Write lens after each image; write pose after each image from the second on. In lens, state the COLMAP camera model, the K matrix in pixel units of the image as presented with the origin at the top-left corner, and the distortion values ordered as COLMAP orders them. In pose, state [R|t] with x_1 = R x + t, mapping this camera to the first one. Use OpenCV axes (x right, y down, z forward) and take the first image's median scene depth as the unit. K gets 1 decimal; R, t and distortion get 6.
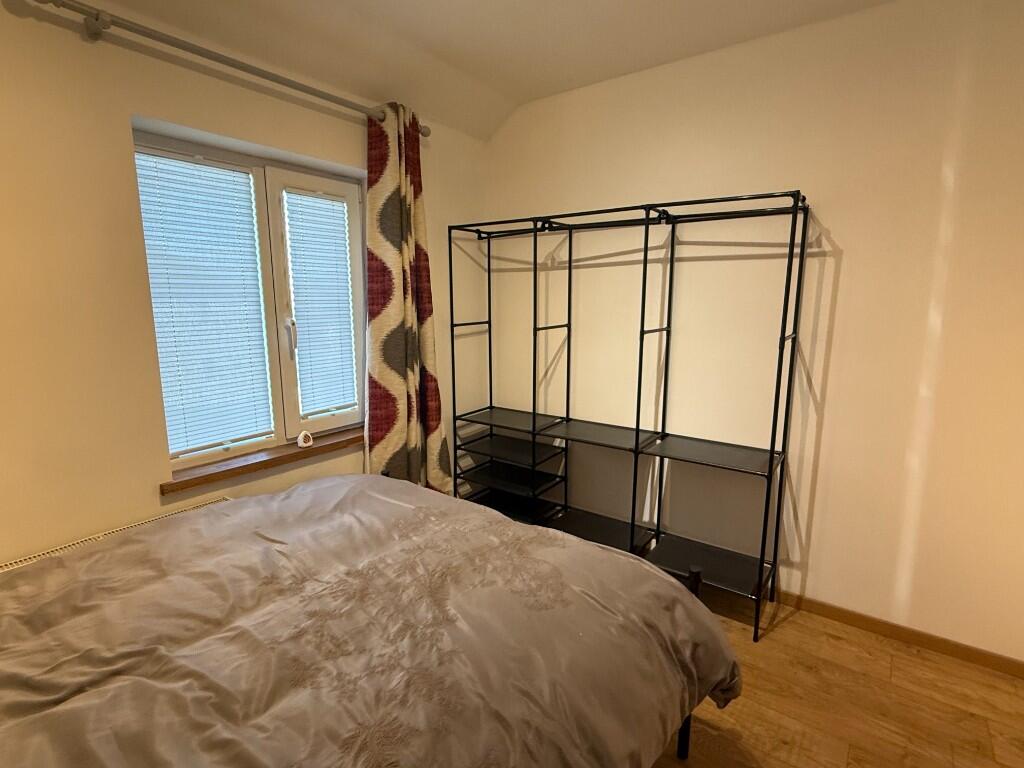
lens RADIAL K [[510.9, 0, 506.7], [0, 510.9, 386.1], [0, 0, 1]] dist [-0.000326, 0.001200]
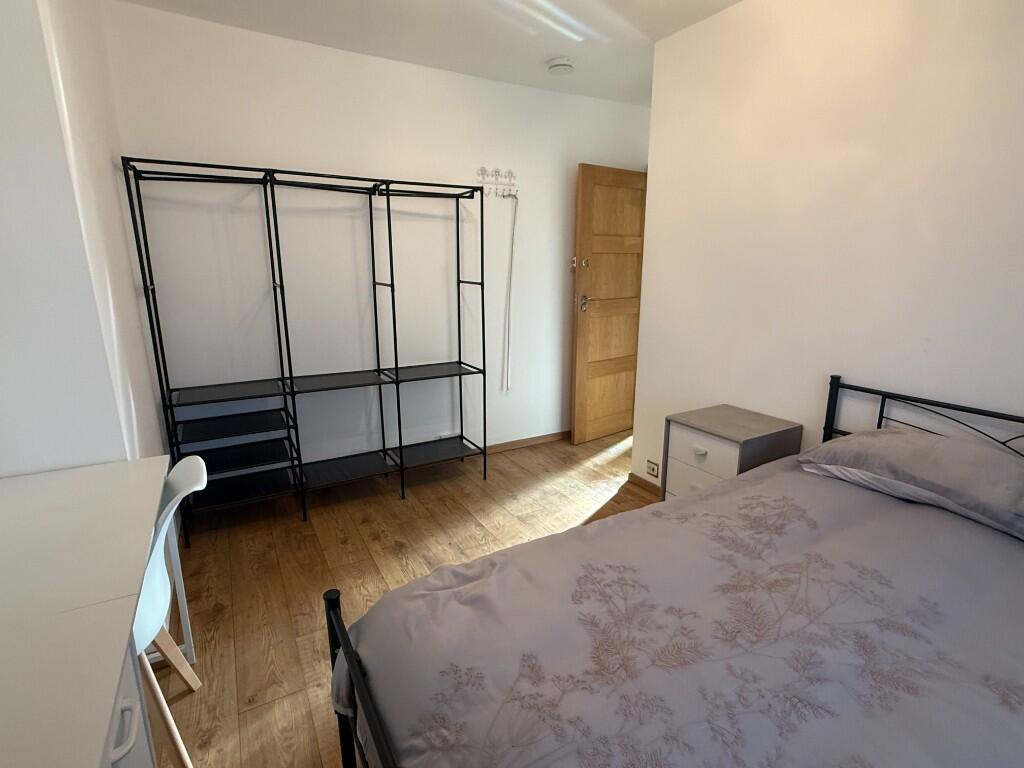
lens RADIAL K [[510.9, 0, 509.3], [0, 510.9, 383.4], [0, 0, 1]] dist [-0.000326, 0.001200]
pose [[0.419981, -0.211934, 0.882440, -0.621462], [0.145191, 0.975517, 0.165187, -0.029850], [-0.895843, 0.058747, 0.440469, 0.174578]]
